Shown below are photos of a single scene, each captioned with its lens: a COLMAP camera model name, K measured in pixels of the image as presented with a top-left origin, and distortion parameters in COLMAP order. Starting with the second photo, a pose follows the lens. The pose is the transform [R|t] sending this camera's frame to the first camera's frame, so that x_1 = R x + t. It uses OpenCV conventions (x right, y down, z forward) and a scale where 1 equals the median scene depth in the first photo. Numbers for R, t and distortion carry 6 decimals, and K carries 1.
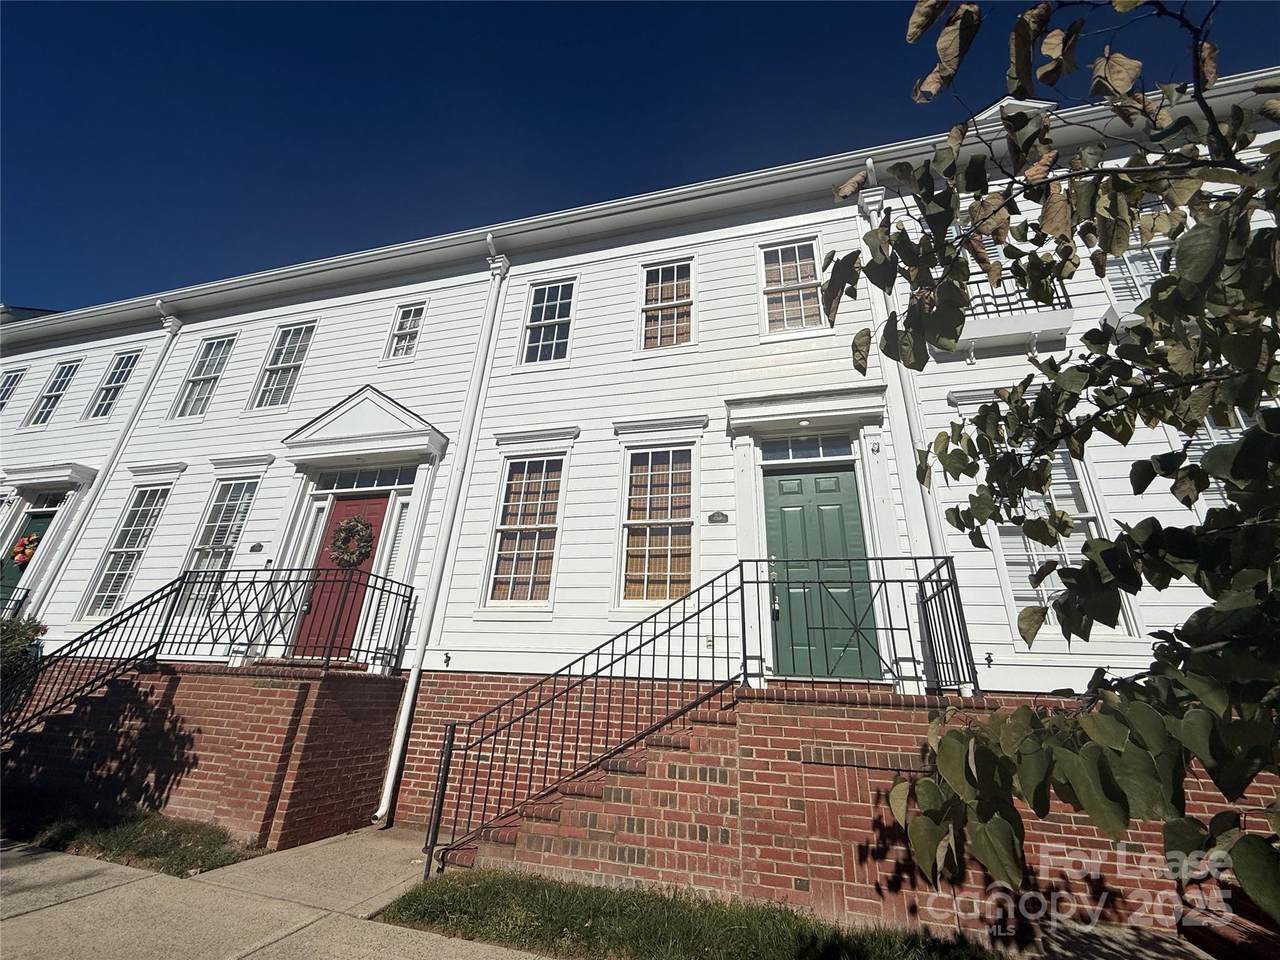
lens RADIAL K [[516.4, 0, 640.8], [0, 516.4, 474.3], [0, 0, 1]] dist [-0.002242, 0.000628]
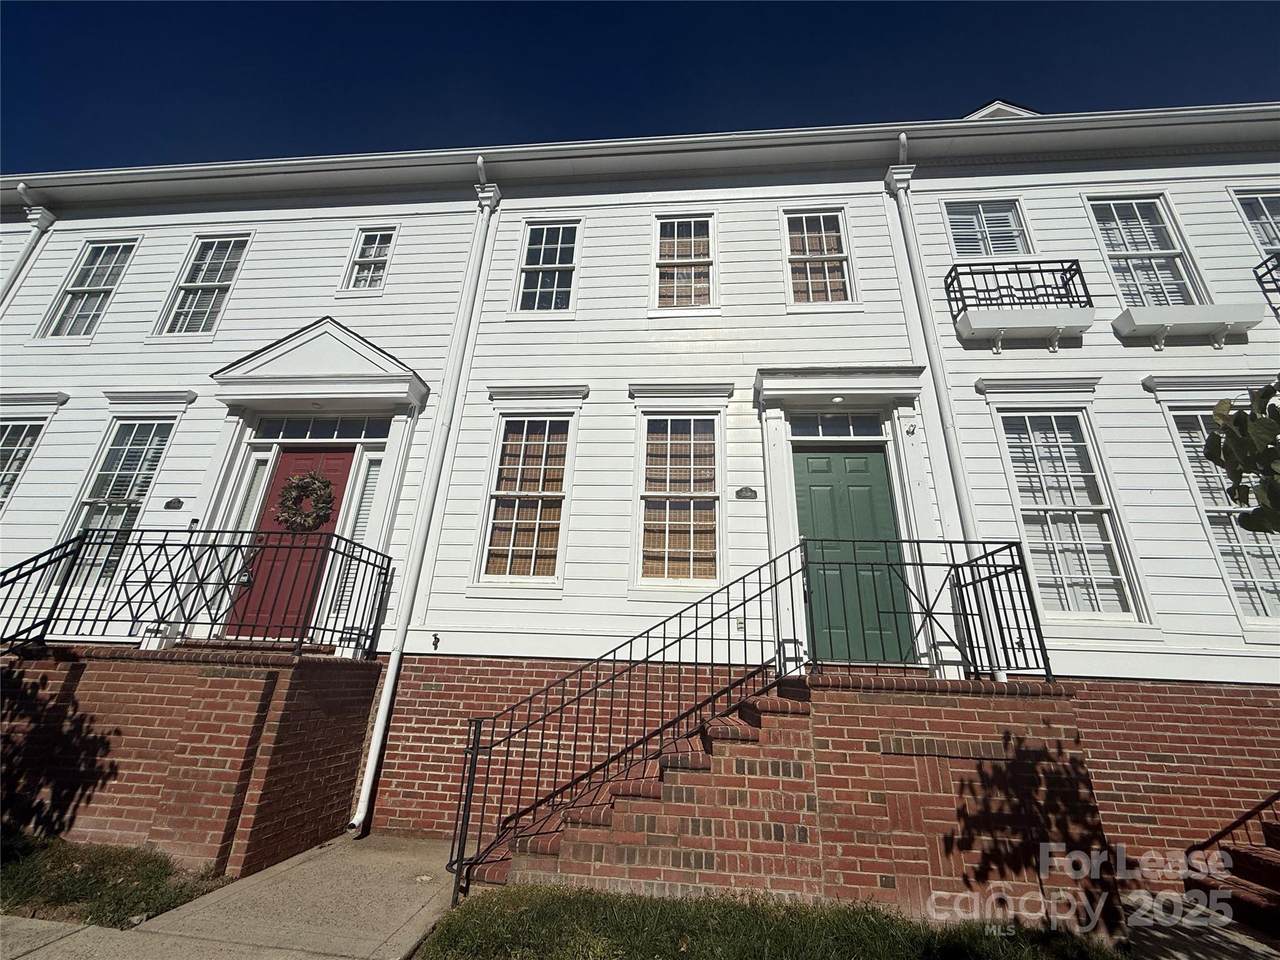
lens RADIAL K [[516.4, 0, 642.6], [0, 516.4, 475.3], [0, 0, 1]] dist [-0.002242, 0.000628]
pose [[0.985347, 0.053673, 0.161895, -0.193819], [-0.060588, 0.997436, 0.038078, 0.027528], [-0.159437, -0.047329, 0.986073, 0.106223]]
